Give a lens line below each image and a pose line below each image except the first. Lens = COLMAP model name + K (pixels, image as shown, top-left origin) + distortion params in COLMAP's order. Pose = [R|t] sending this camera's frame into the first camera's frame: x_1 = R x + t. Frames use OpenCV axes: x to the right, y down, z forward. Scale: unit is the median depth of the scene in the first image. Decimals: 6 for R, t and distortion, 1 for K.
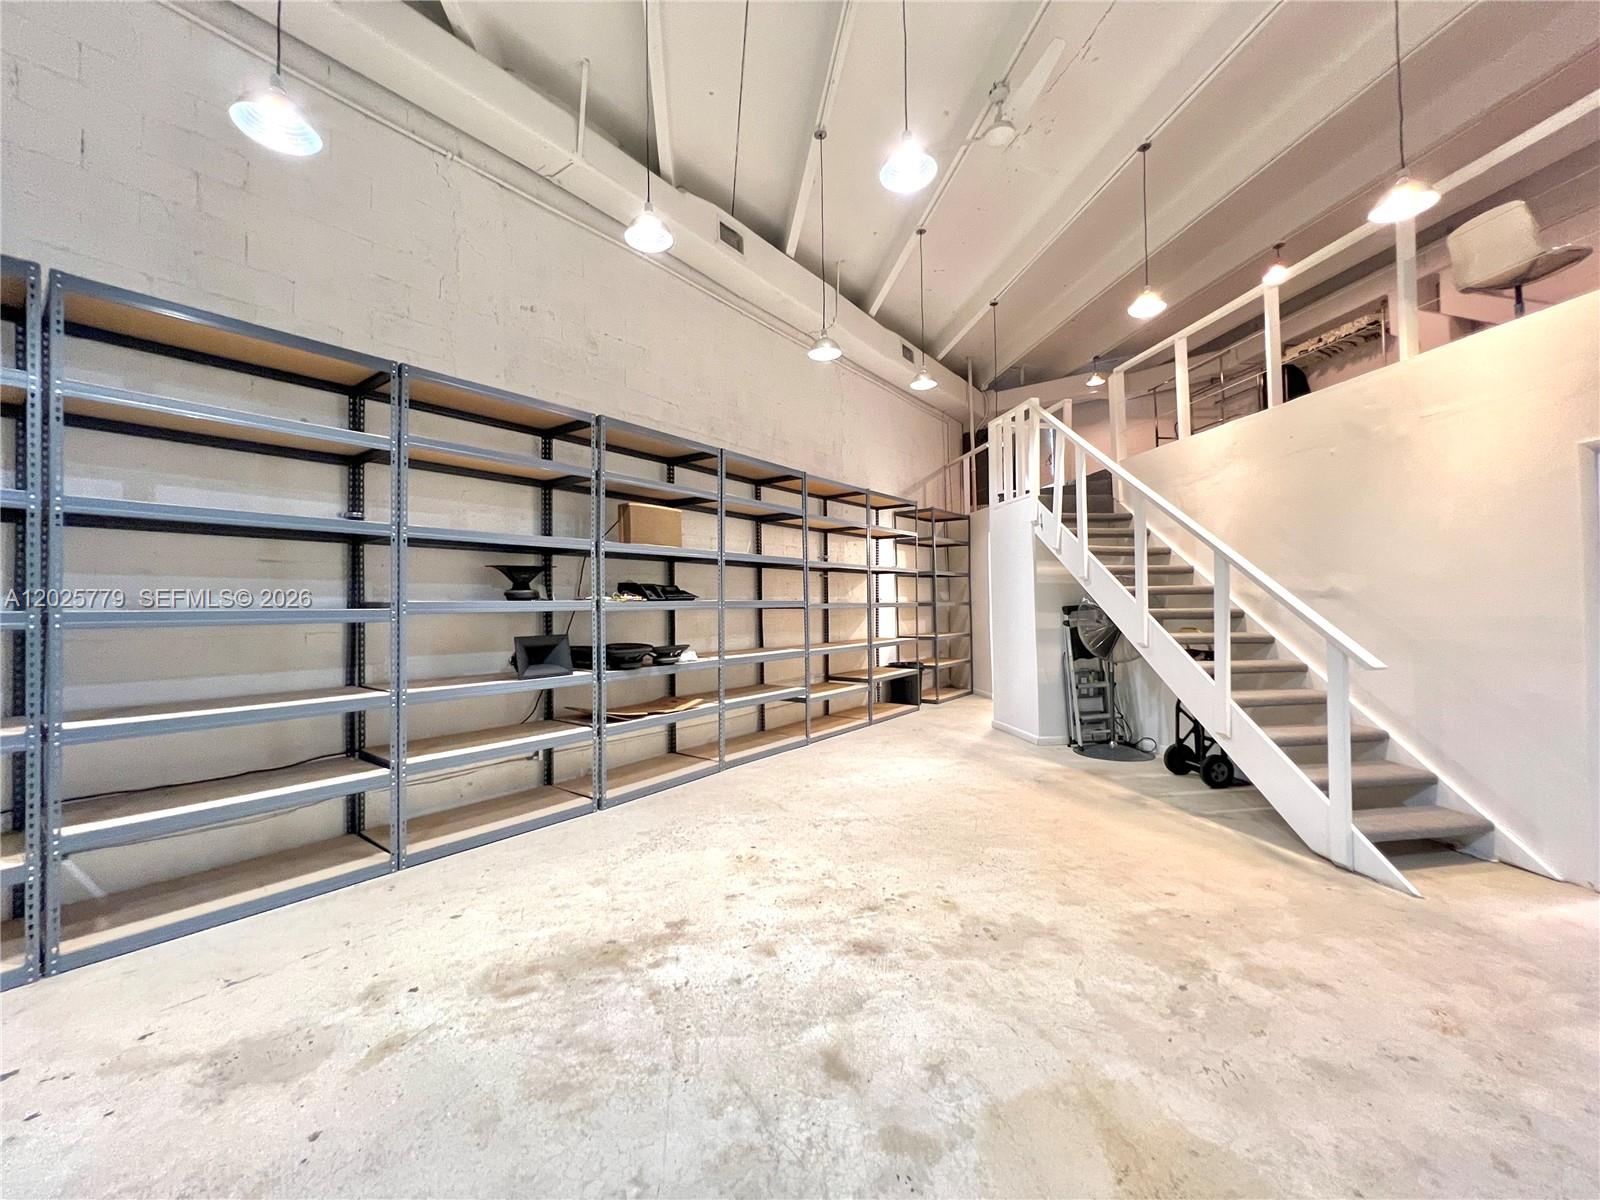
lens RADIAL K [[638.7, 0, 805.5], [0, 638.7, 598.5], [0, 0, 1]] dist [-0.000453, -0.000042]
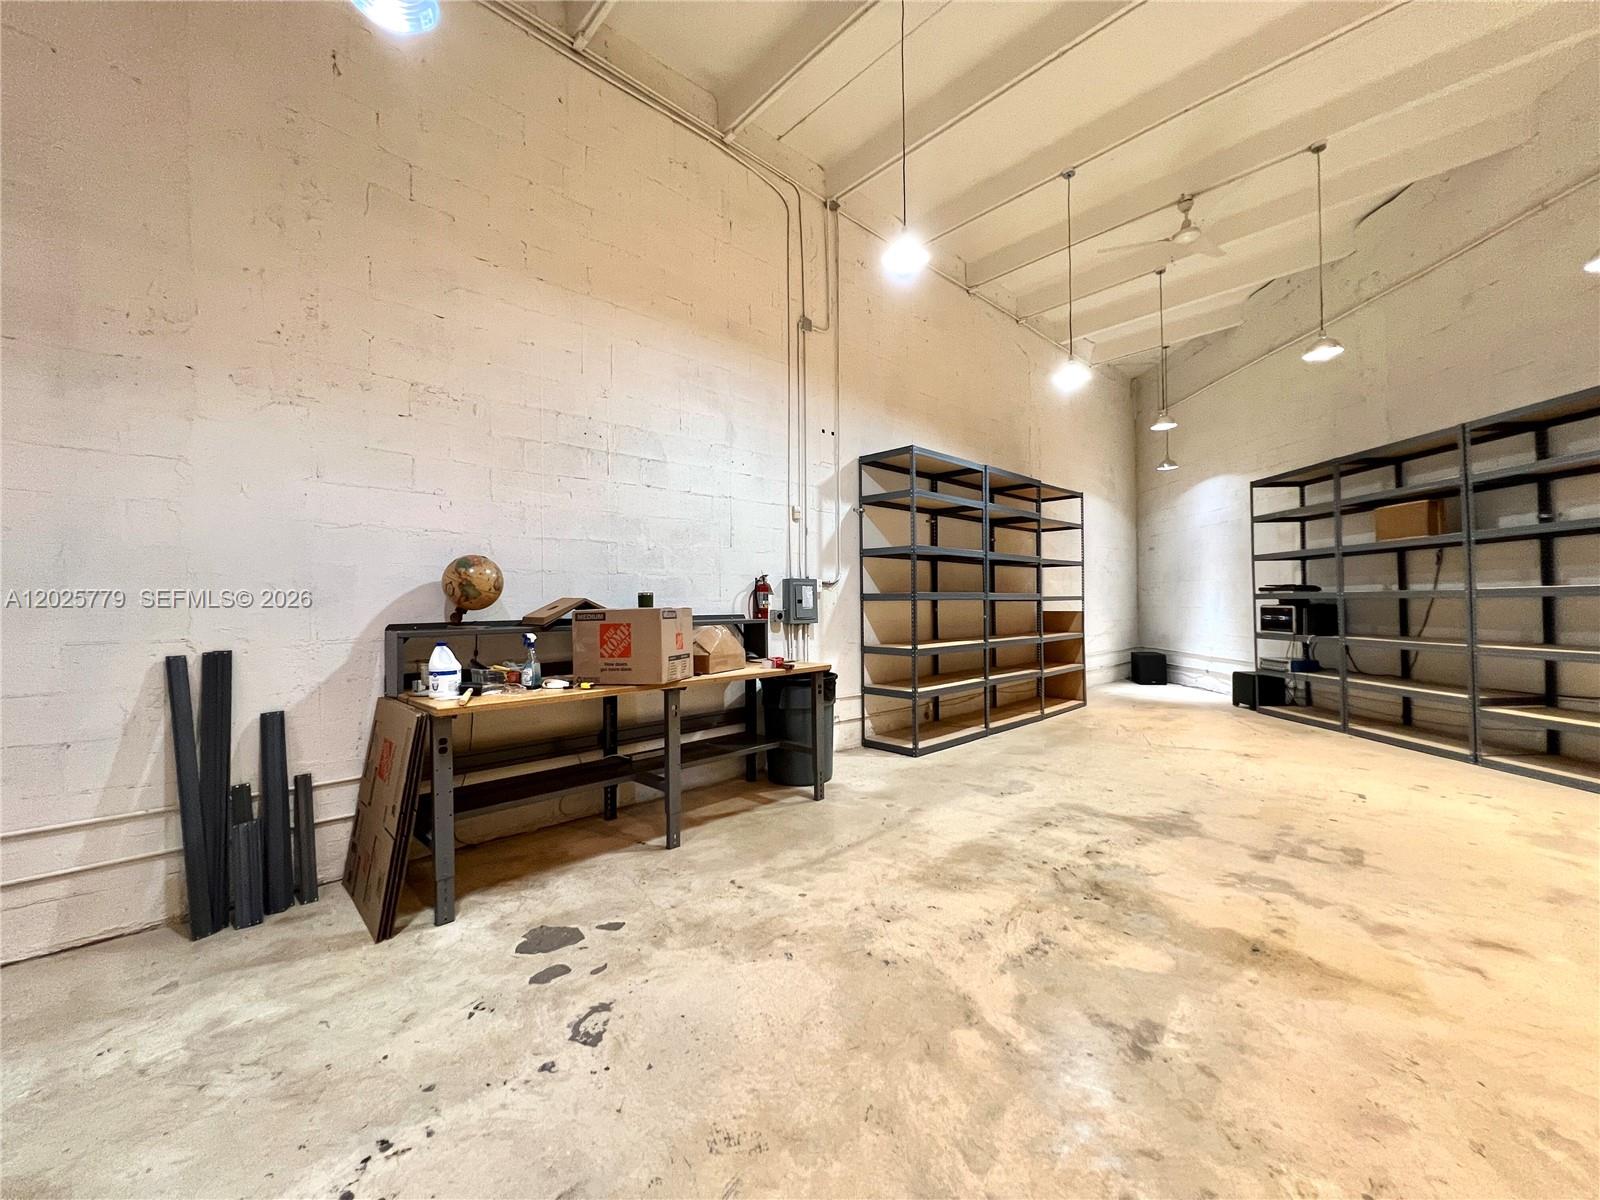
lens RADIAL K [[638.9, 0, 794.3], [0, 638.9, 595.7], [0, 0, 1]] dist [-0.003132, -0.000152]
pose [[-0.809236, 0.011458, -0.587372, 1.372418], [0.027160, 0.999470, -0.017921, 0.015236], [0.586855, -0.030455, -0.809119, 0.880704]]
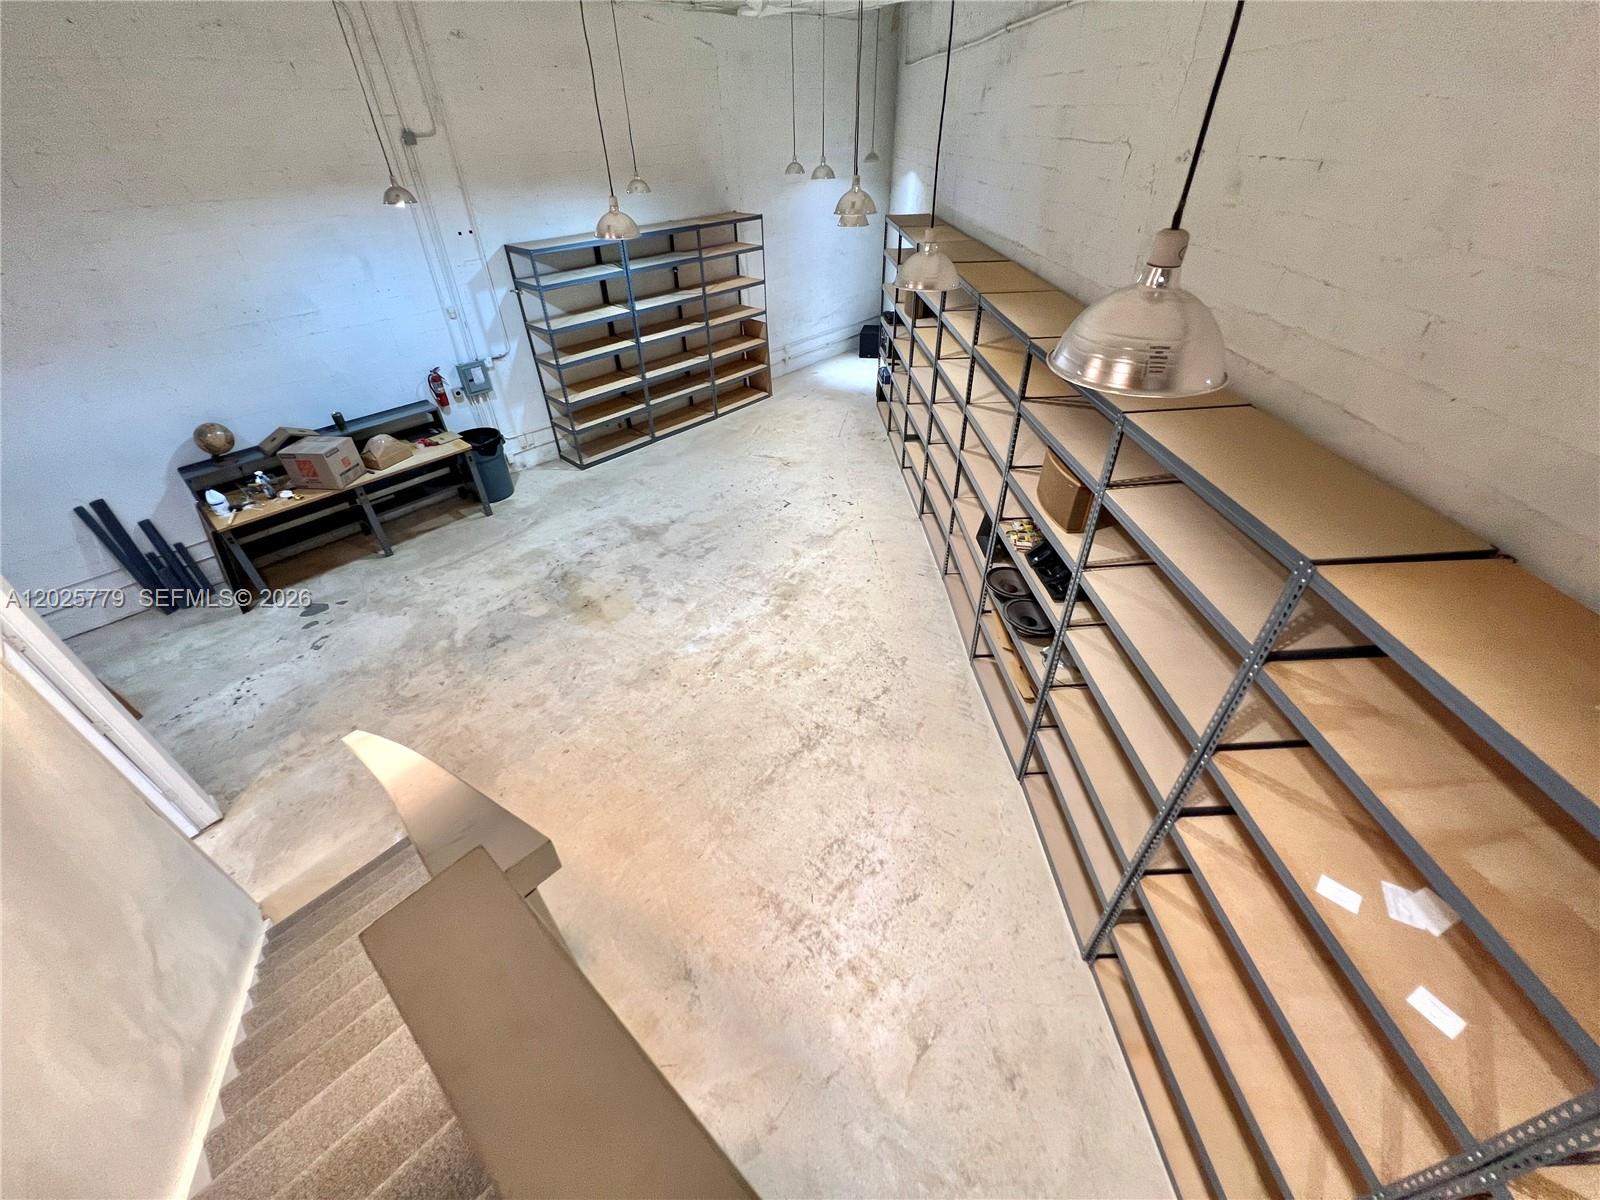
lens RADIAL K [[641.9, 0, 802.7], [0, 641.9, 593.3], [0, 0, 1]] dist [-0.001628, 0.000110]
pose [[-0.778209, 0.398982, -0.484978, 0.829245], [0.036355, 0.799577, 0.599462, -0.919389], [0.626952, 0.448875, -0.636743, 2.524499]]
